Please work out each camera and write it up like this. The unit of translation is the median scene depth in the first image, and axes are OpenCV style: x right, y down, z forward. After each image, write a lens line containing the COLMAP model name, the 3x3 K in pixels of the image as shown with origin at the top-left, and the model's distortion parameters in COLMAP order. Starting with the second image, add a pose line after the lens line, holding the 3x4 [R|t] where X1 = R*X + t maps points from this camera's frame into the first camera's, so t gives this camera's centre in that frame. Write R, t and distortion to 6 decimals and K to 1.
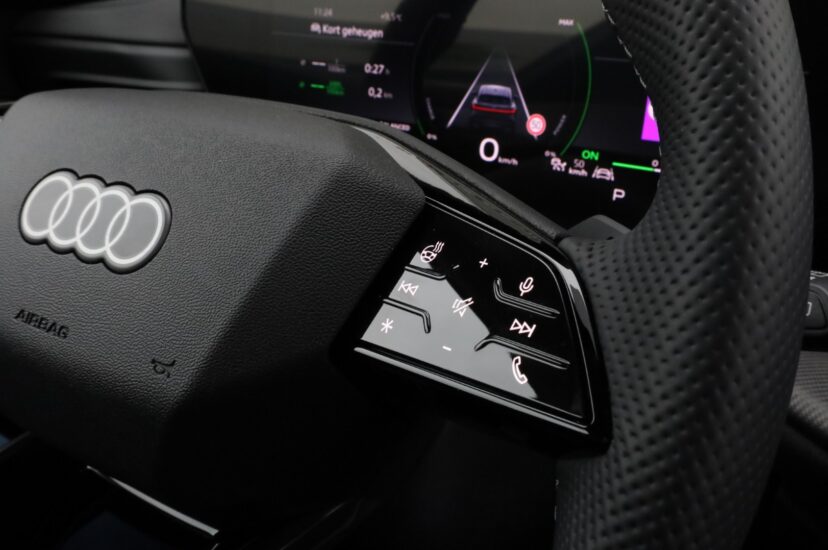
lens RADIAL K [[836.6, 0, 413.5], [0, 836.6, 267.7], [0, 0, 1]] dist [0.024802, 0.000000]
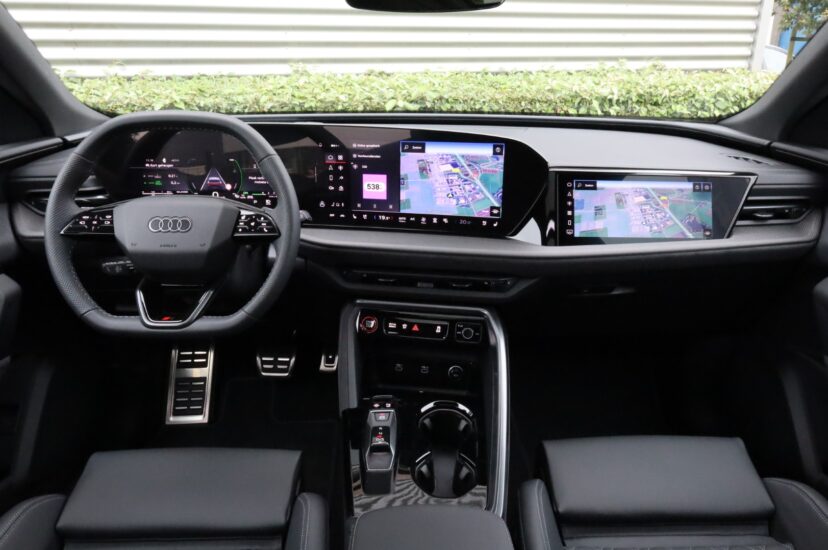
lens RADIAL K [[596.7, 0, 414.1], [0, 596.7, 275.2], [0, 0, 1]] dist [0.009612, -0.012150]
pose [[0.807945, -0.232890, 0.541283, -0.714274], [0.199838, 0.972439, 0.120110, 0.058118], [-0.554337, 0.011126, 0.832218, -1.659576]]
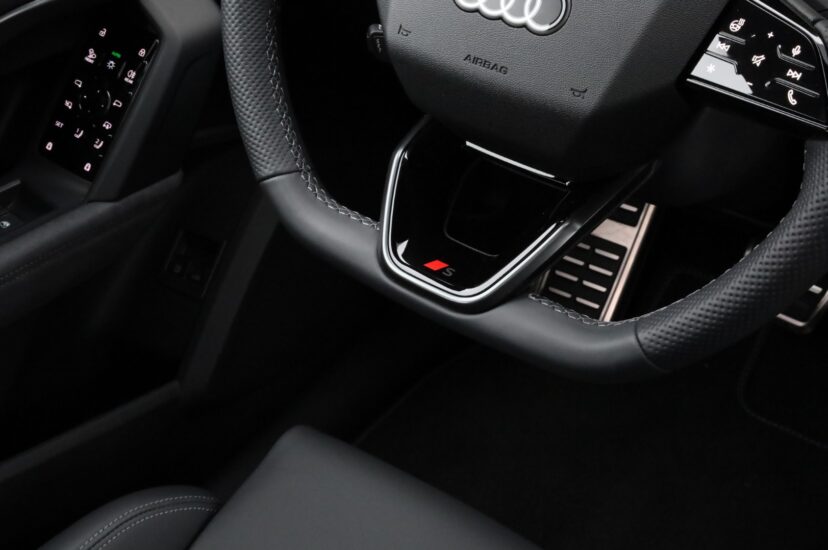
lens RADIAL K [[1105.7, 0, 426.0], [0, 1105.7, 300.6], [0, 0, 1]] dist [-0.003807, 0.000000]
pose [[0.998289, -0.013534, -0.056887, -0.250937], [0.034068, 0.925300, 0.377702, -0.189433], [0.047525, -0.378994, 0.924178, -0.692007]]
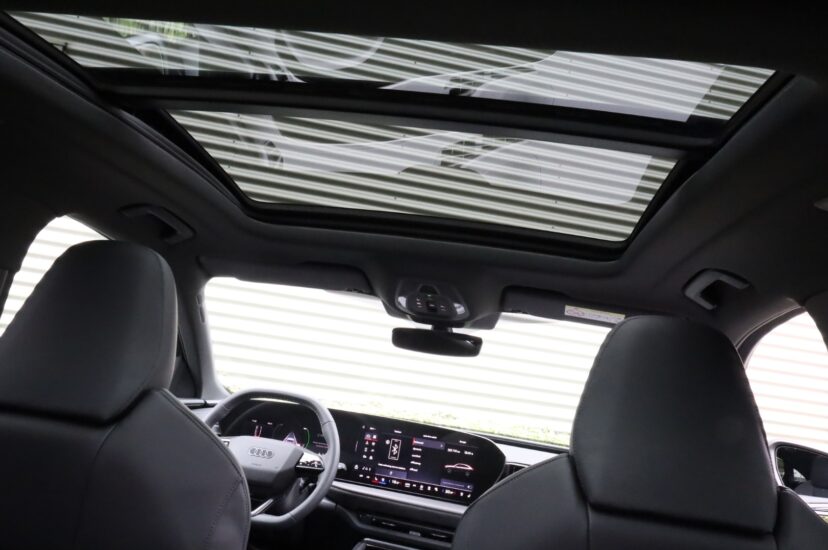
lens RADIAL K [[636.6, 0, 418.1], [0, 636.6, 274.4], [0, 0, 1]] dist [-0.028792, -0.001351]
pose [[0.870496, 0.183608, 0.456646, -1.295562], [0.036780, 0.900948, -0.432365, 0.655105], [-0.490800, 0.393168, 0.777518, -3.116249]]
